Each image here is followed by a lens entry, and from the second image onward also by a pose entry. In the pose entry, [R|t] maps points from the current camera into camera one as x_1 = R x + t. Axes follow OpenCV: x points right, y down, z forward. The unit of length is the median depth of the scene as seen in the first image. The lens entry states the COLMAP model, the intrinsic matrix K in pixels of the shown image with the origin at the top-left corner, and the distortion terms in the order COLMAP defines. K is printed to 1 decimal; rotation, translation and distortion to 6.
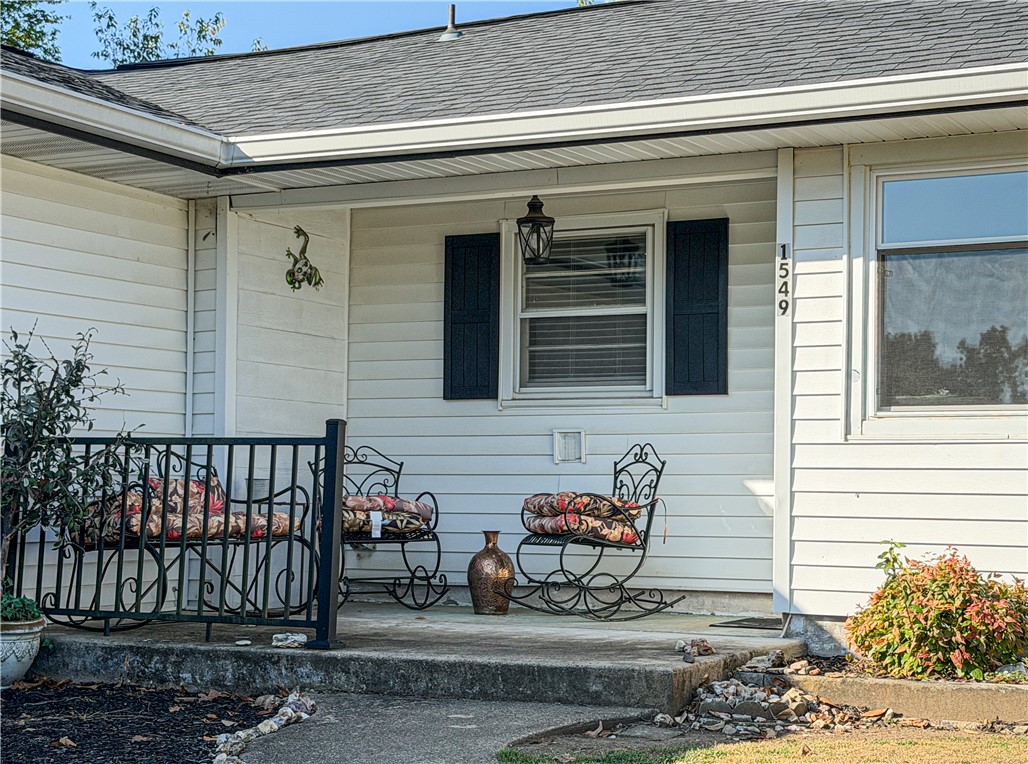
lens RADIAL K [[1944.9, 0, 514.0], [0, 1944.9, 382.0], [0, 0, 1]] dist [0.116542, -0.104219]
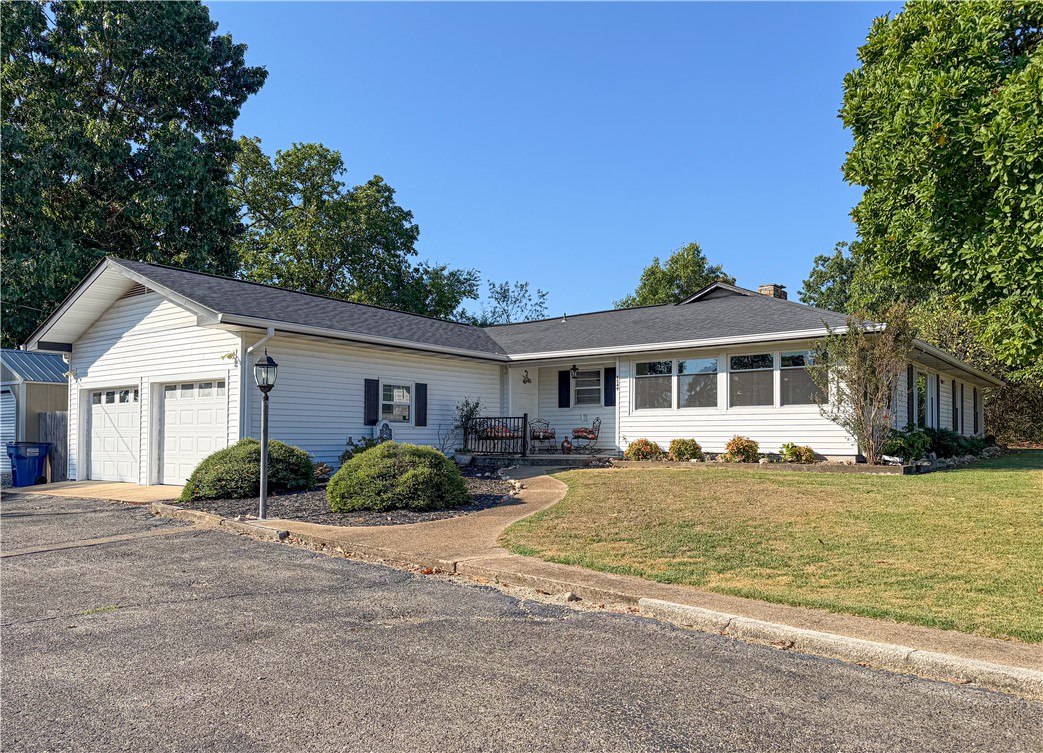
lens RADIAL K [[787.9, 0, 521.5], [0, 787.9, 376.5], [0, 0, 1]] dist [0.194733, 0.000221]
pose [[0.983418, -0.025104, -0.179605, 0.225938], [0.021418, 0.999519, -0.022434, -0.026136], [0.180082, 0.018215, 0.983483, -0.870421]]
